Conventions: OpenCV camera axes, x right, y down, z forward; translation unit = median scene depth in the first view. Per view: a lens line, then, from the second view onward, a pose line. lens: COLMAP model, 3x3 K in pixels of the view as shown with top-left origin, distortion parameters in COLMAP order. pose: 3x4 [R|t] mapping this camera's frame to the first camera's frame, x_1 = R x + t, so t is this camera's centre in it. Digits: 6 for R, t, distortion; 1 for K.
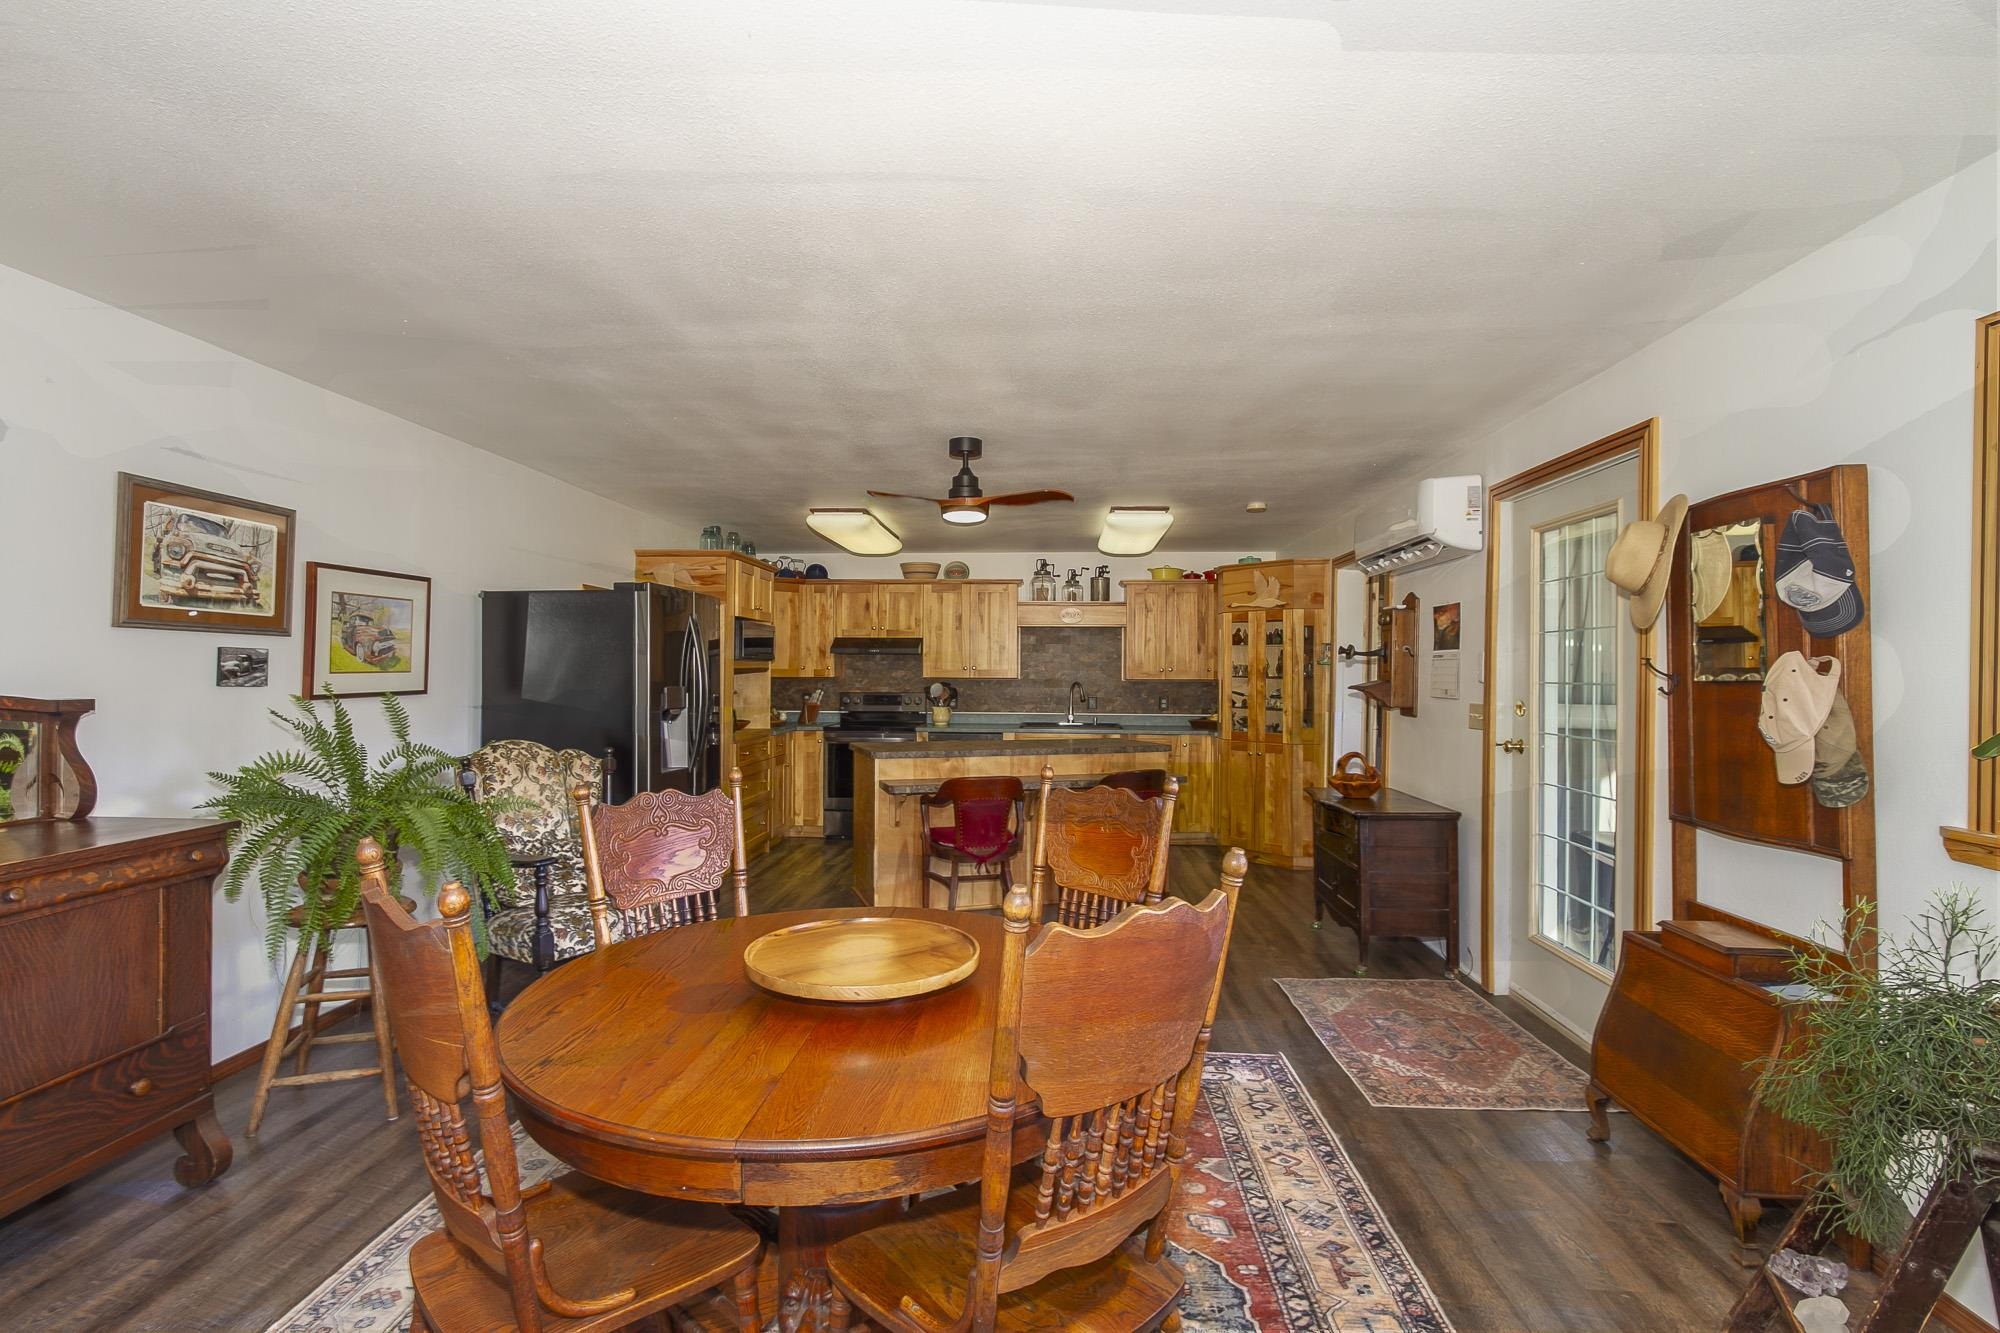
lens RADIAL K [[922.6, 0, 996.6], [0, 922.6, 670.0], [0, 0, 1]] dist [0.002780, 0.000243]
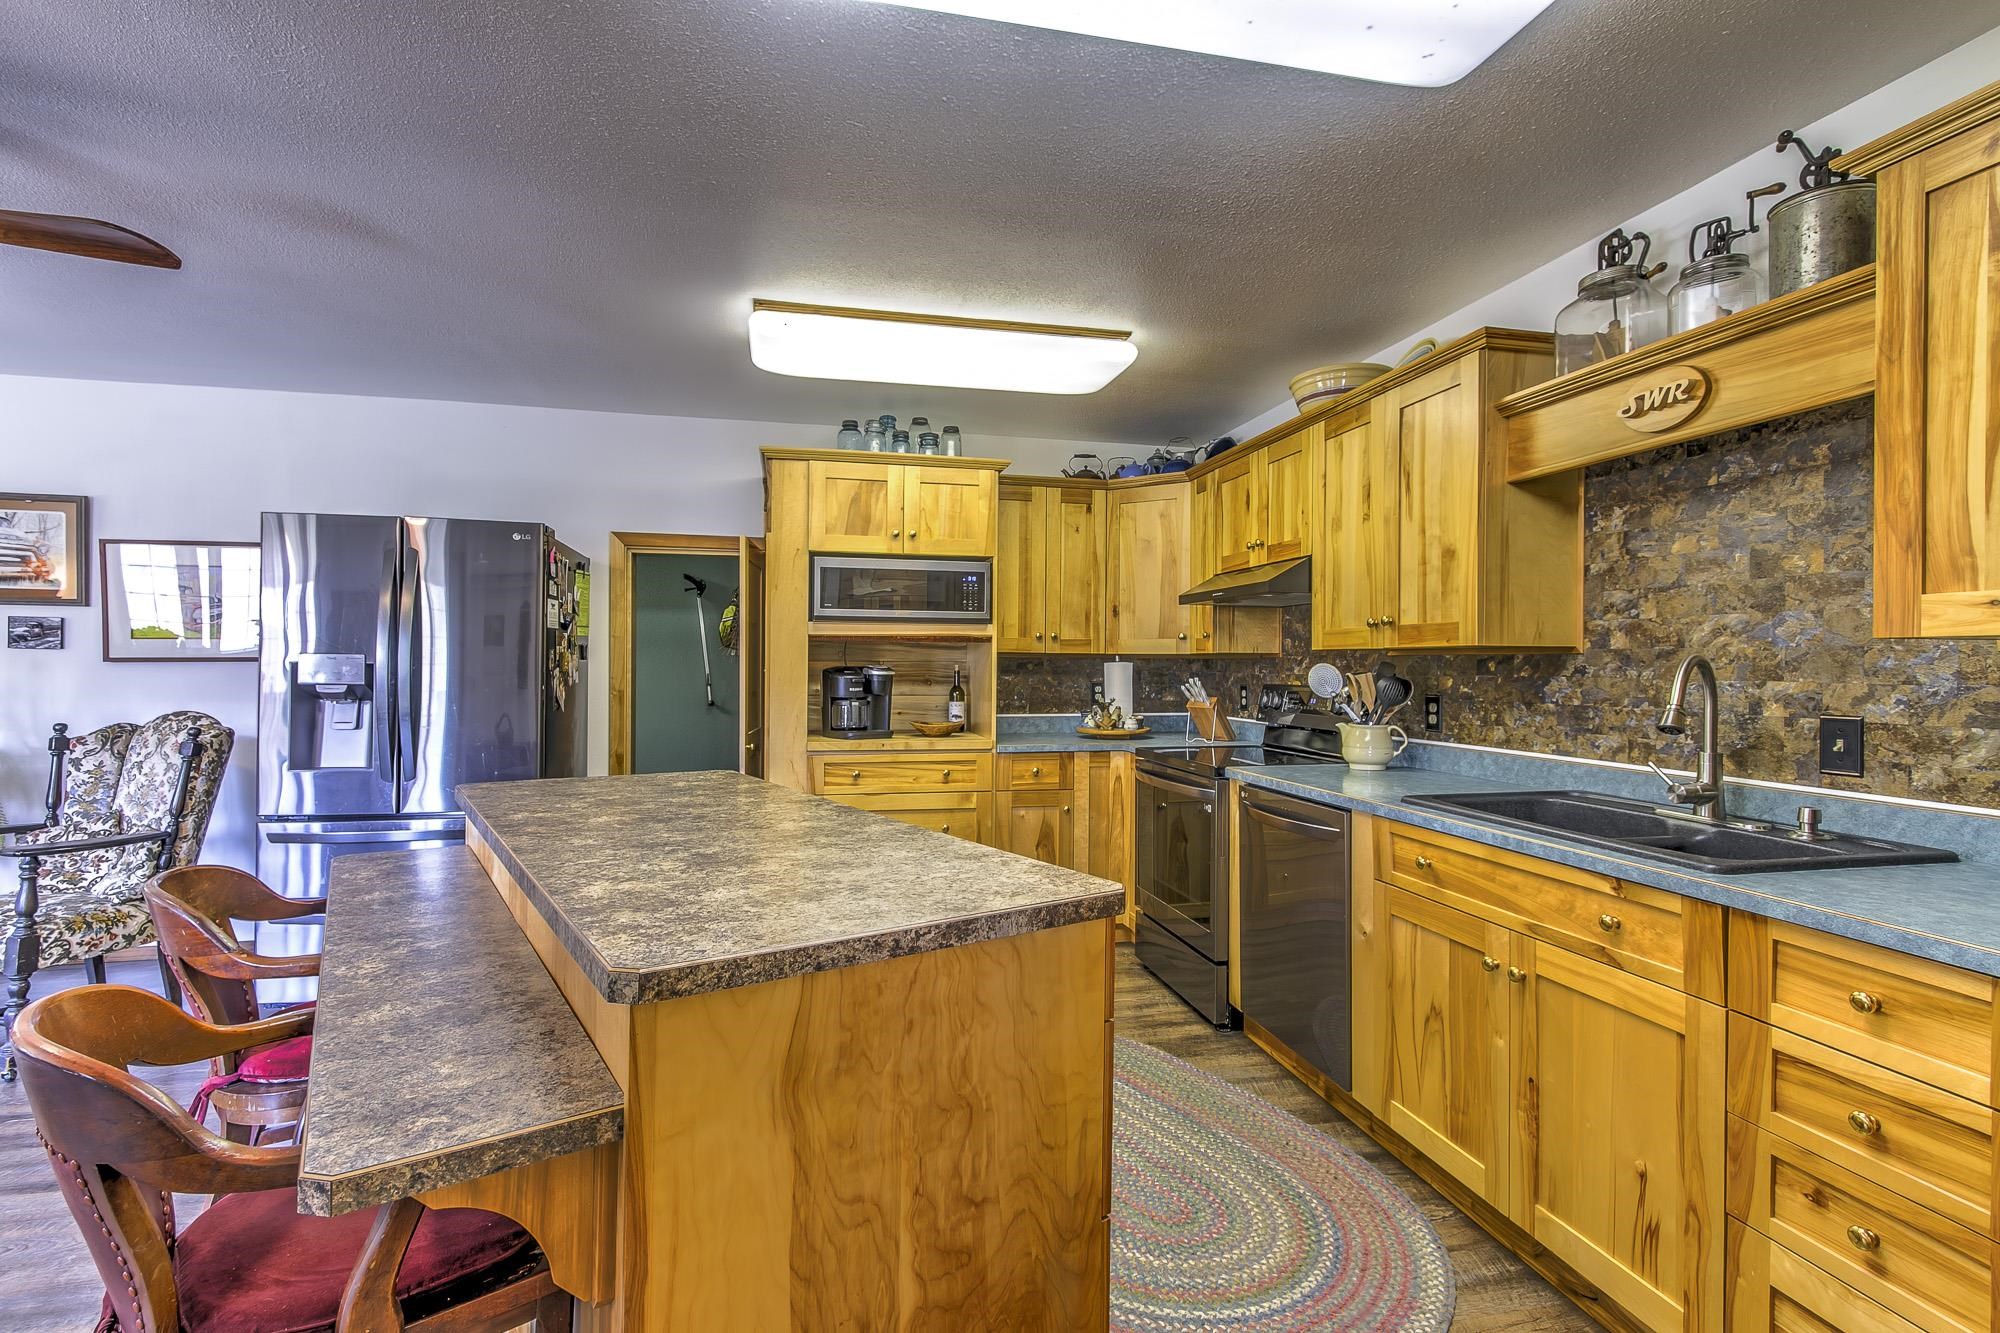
lens RADIAL K [[922.6, 0, 996.6], [0, 922.6, 670.0], [0, 0, 1]] dist [0.002780, 0.000243]
pose [[0.277242, 0.000443, -0.960800, 0.276976], [-0.001888, 0.999998, -0.000084, 0.017240], [0.960798, 0.001838, 0.277242, 0.746442]]
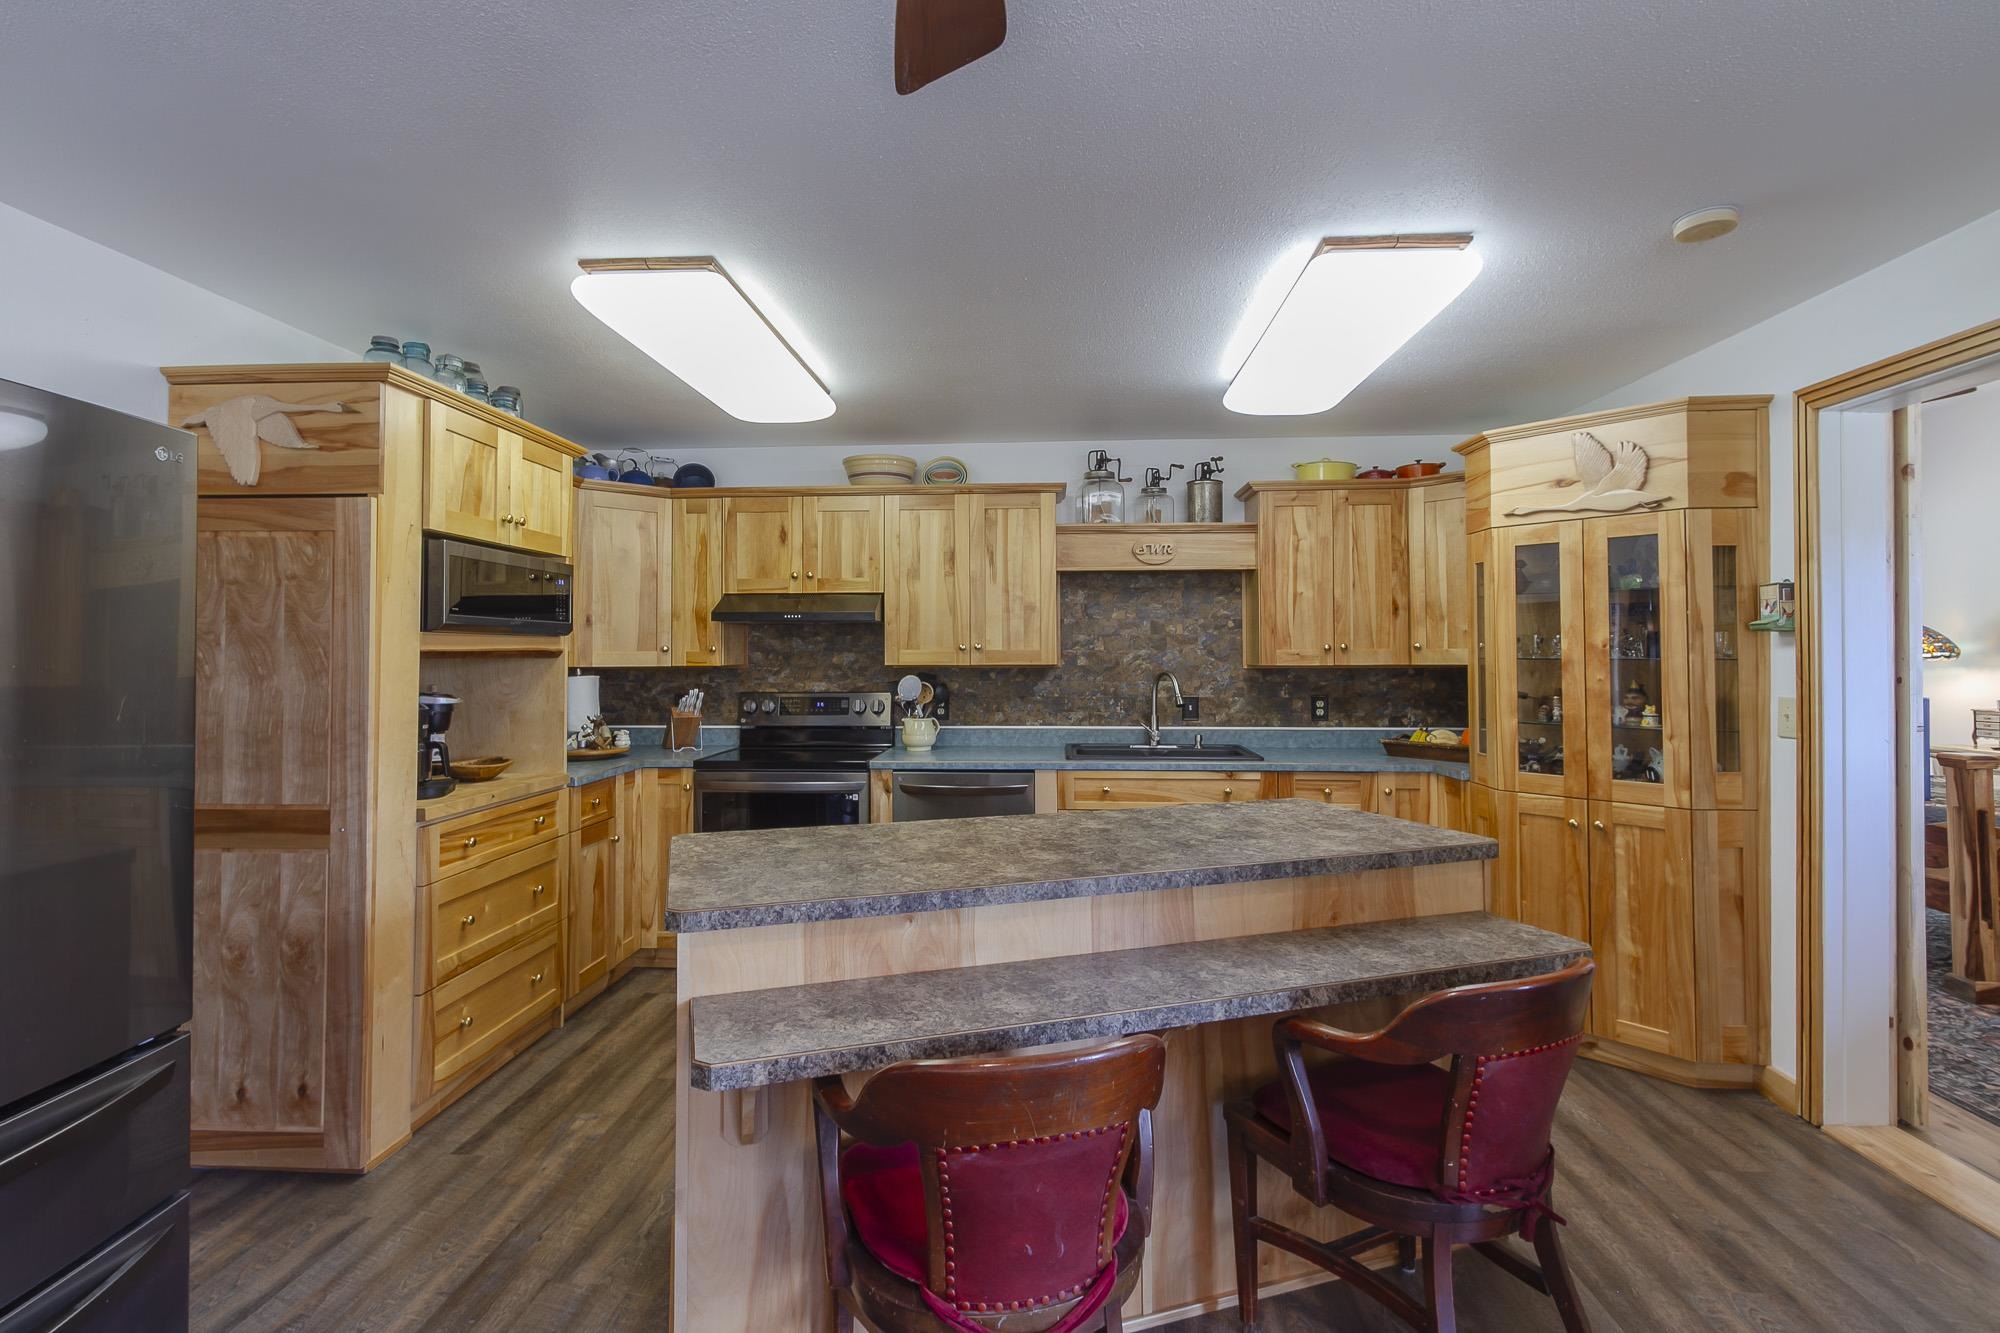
lens RADIAL K [[933.3, 0, 989.4], [0, 933.3, 640.5], [0, 0, 1]] dist [0.000427, 0.000065]
pose [[0.999928, -0.009337, -0.007548, -0.013830], [0.009246, 0.999885, -0.012003, 0.000651], [0.007660, 0.011933, 0.999899, 0.446796]]
